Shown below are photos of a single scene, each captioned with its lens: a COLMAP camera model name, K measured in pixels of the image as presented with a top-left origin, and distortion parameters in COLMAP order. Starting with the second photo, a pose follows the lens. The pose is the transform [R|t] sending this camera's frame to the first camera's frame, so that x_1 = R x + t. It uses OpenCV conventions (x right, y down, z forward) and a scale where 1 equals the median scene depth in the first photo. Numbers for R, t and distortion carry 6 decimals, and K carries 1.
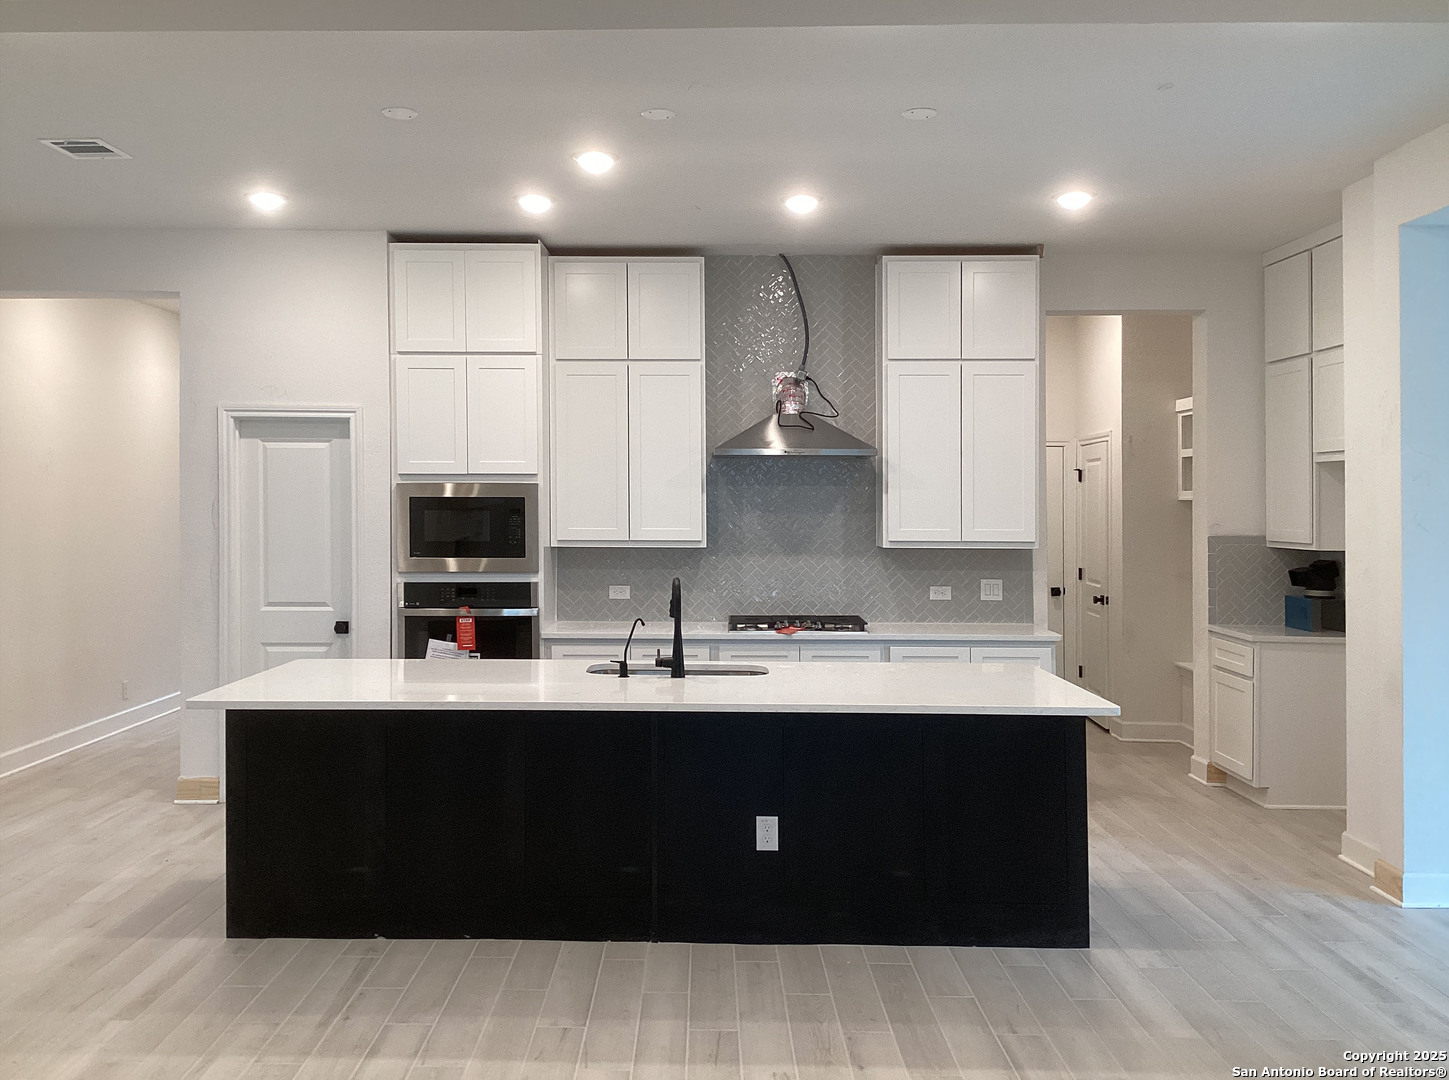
lens RADIAL K [[1134.4, 0, 869.7], [0, 1134.4, 511.1], [0, 0, 1]] dist [0.052002, -0.002982]
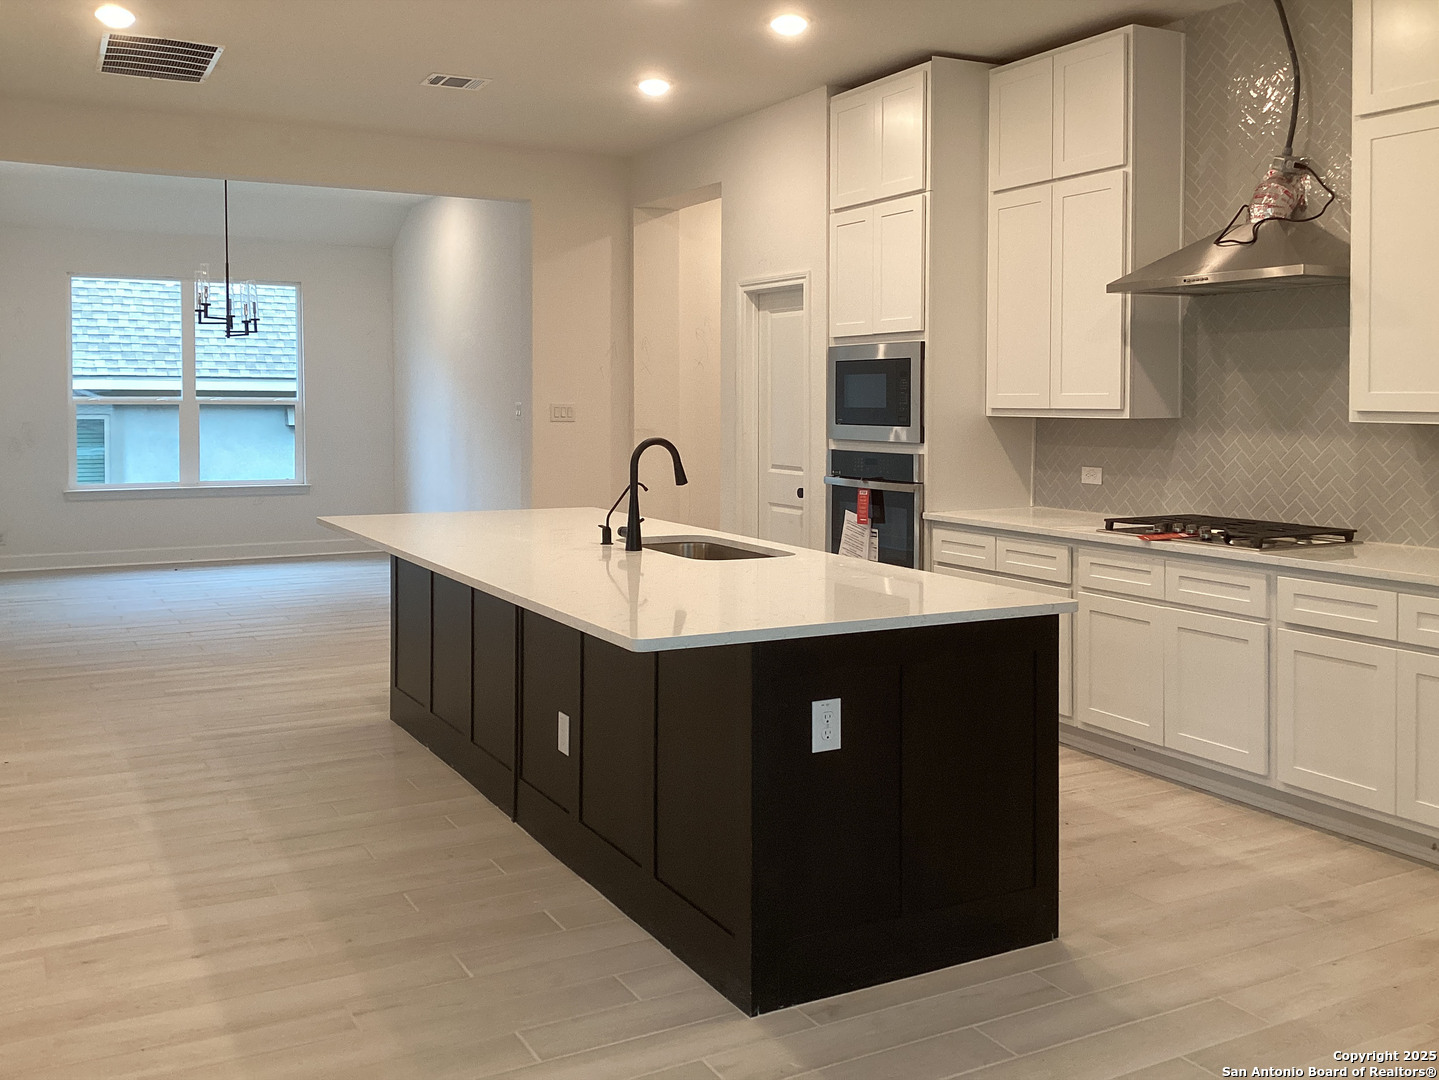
lens RADIAL K [[1261.9, 0, 736.4], [0, 1261.9, 478.2], [0, 0, 1]] dist [0.093412, -0.171023]
pose [[0.515604, 0.050378, -0.855345, 0.465979], [0.003383, 0.998143, 0.060827, 0.020833], [0.856821, -0.034257, 0.514475, 0.376287]]
